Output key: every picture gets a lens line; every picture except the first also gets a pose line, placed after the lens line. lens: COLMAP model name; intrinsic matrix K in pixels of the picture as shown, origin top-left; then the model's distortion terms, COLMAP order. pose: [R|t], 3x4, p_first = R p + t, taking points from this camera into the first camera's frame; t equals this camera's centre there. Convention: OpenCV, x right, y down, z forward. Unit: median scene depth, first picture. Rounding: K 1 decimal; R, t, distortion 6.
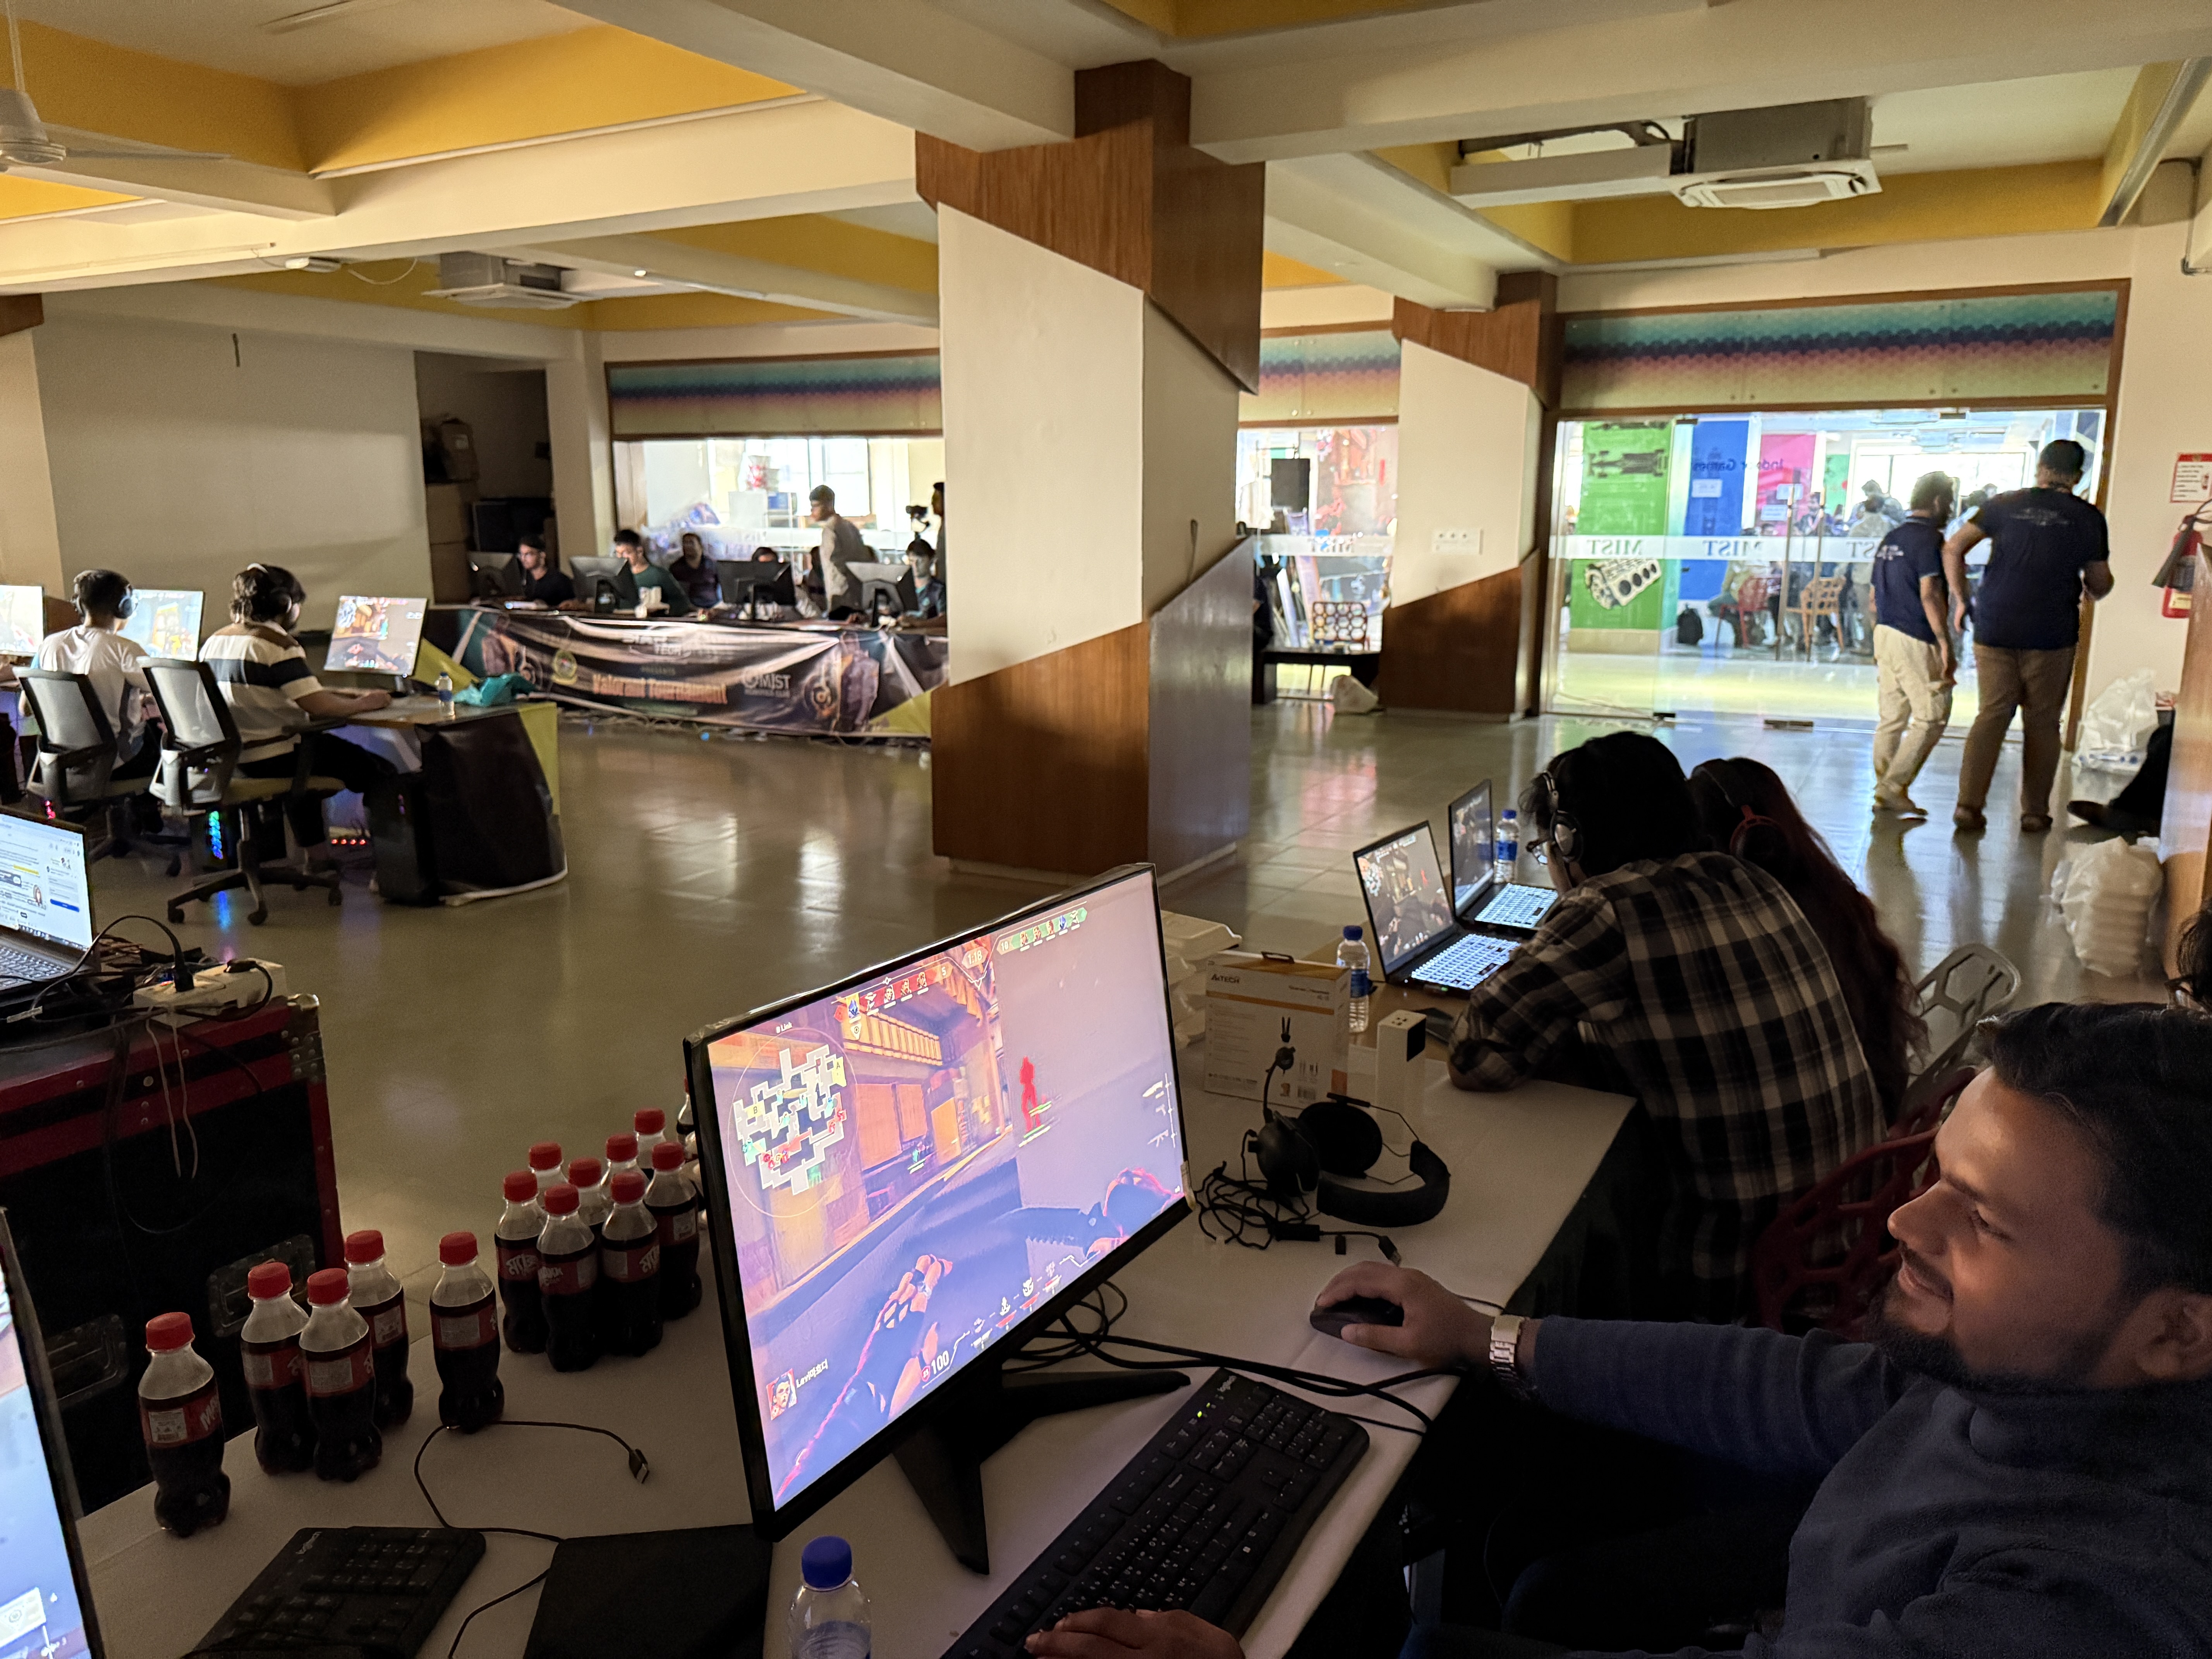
lens RADIAL K [[1538.0, 0, 1106.0], [0, 1538.0, 829.5], [0, 0, 1]] dist [0.121403, -0.167751]
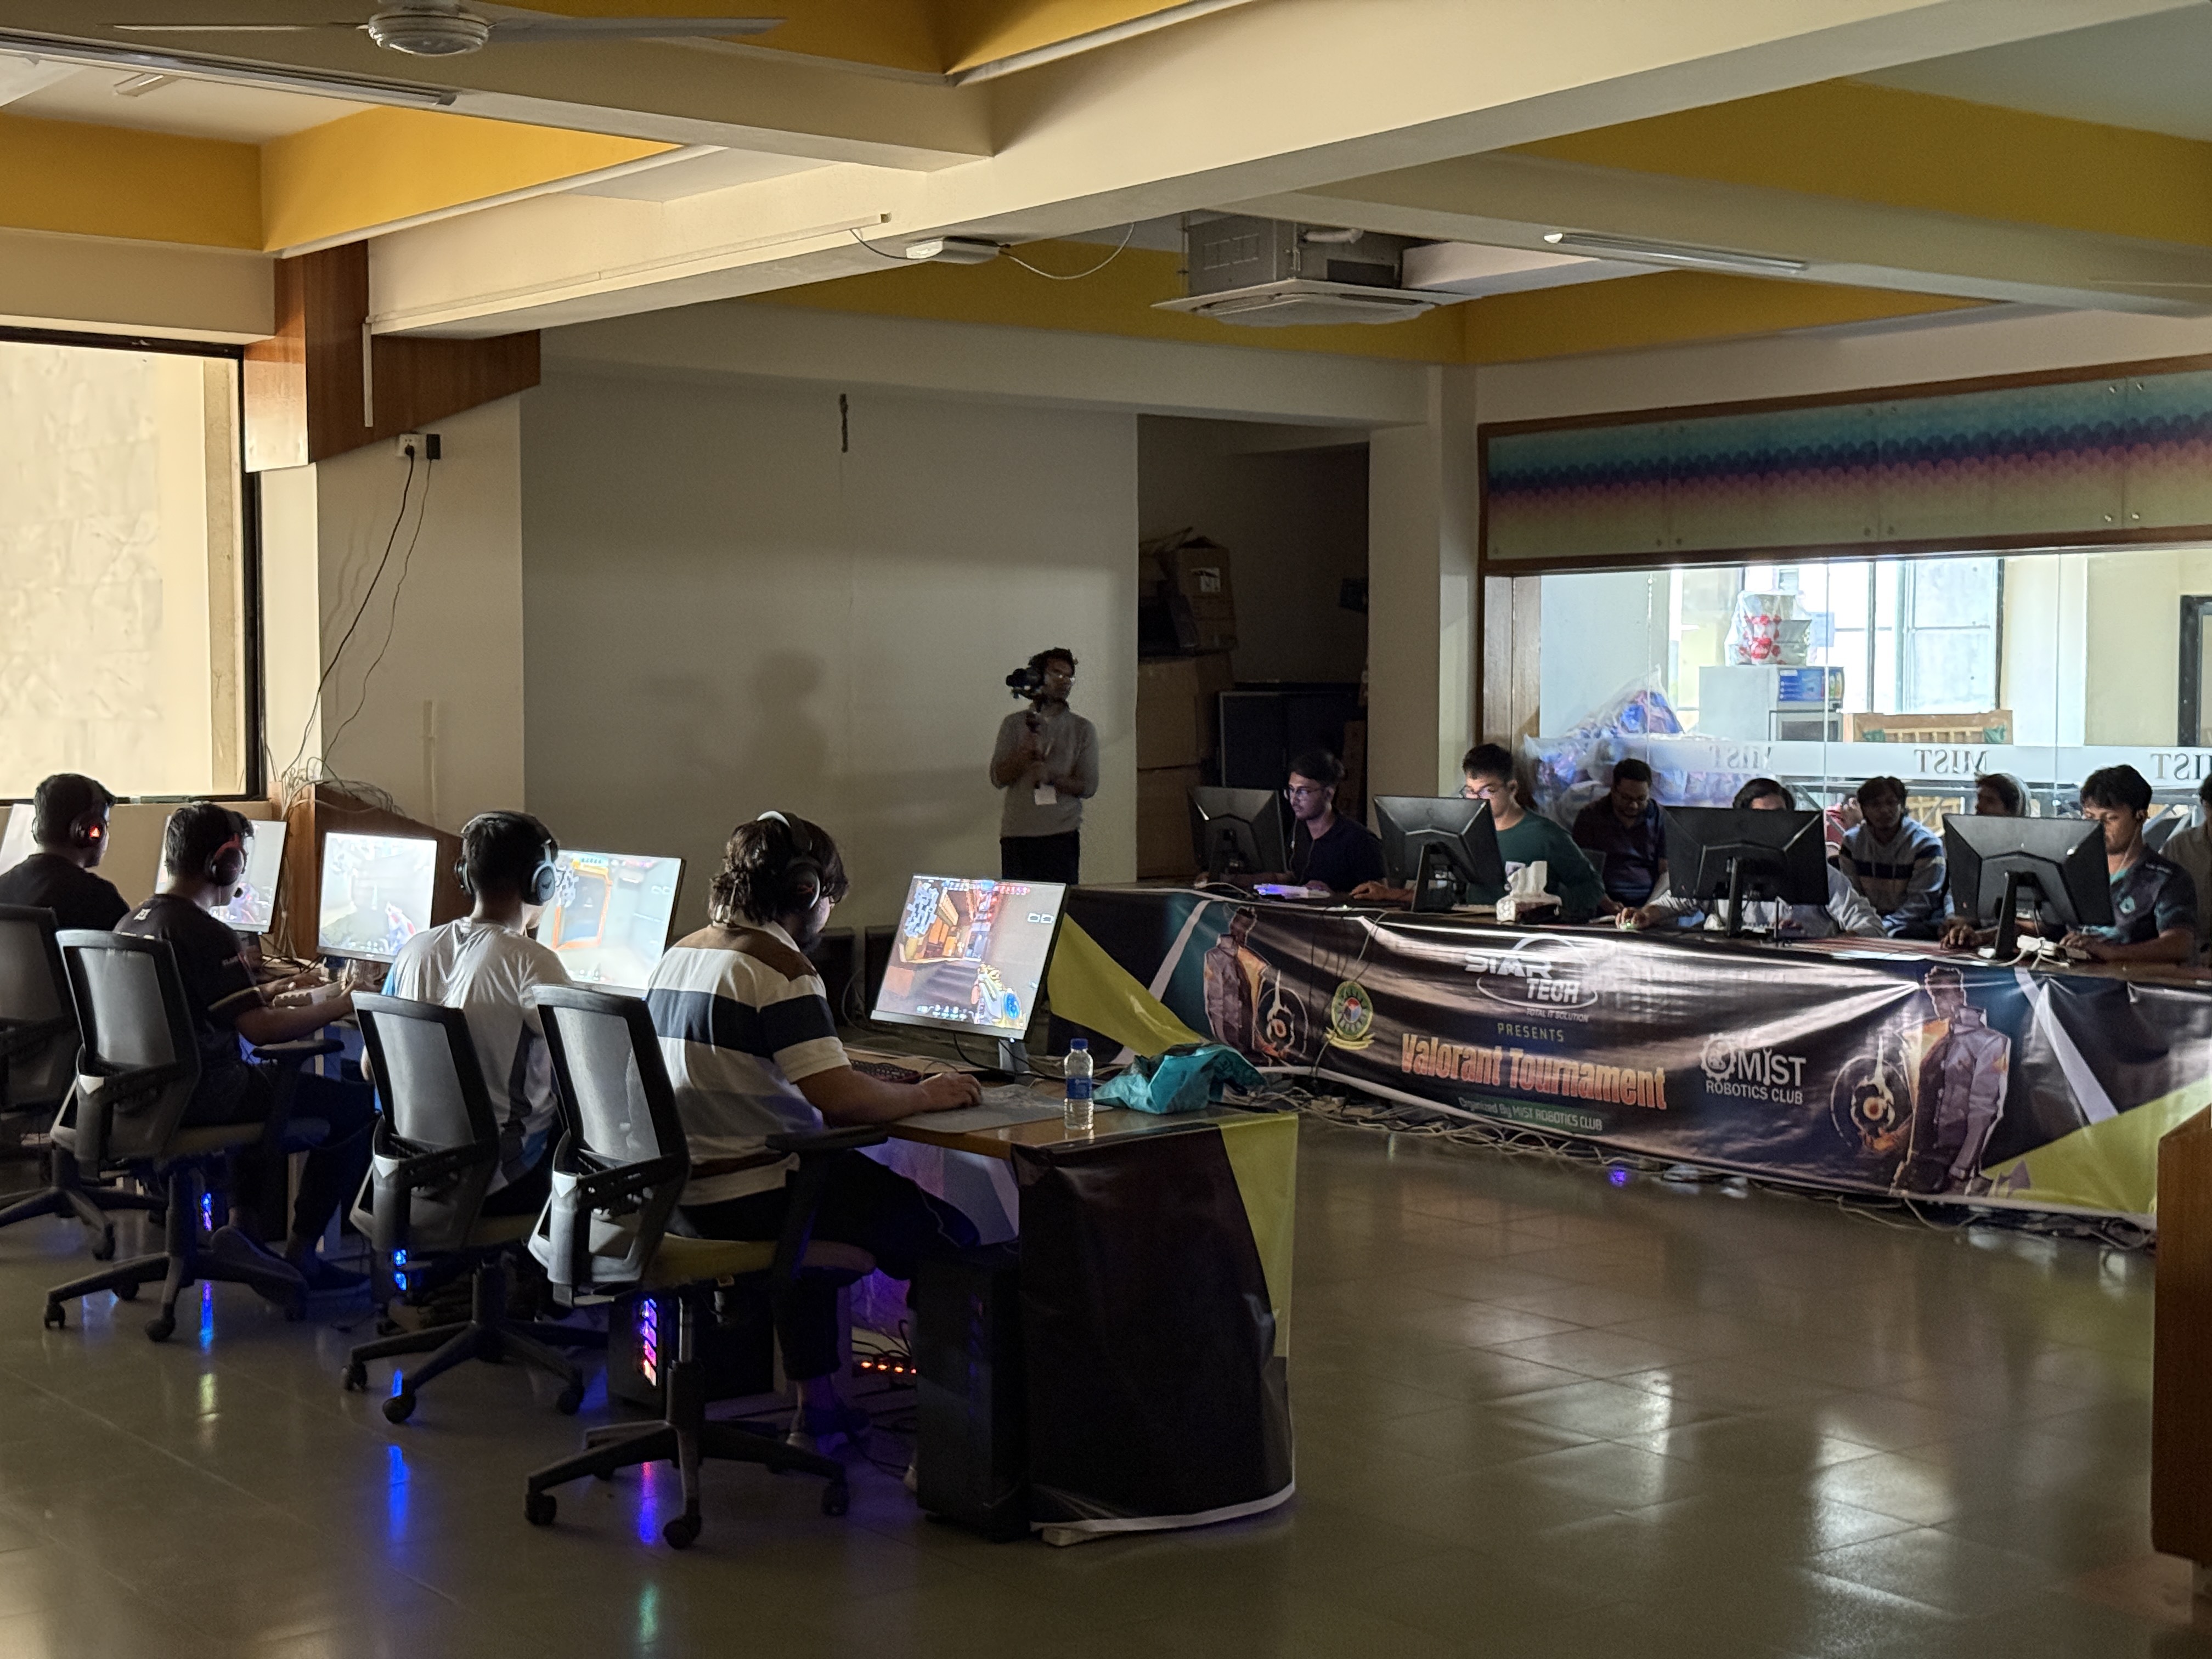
lens RADIAL K [[3023.7, 0, 1106.0], [0, 3023.7, 829.5], [0, 0, 1]] dist [-0.101689, 1.192805]
pose [[0.910105, 0.021296, -0.413831, -0.026210], [-0.088363, 0.985682, -0.143607, -0.020090], [0.404847, 0.167265, 0.898956, 0.109068]]
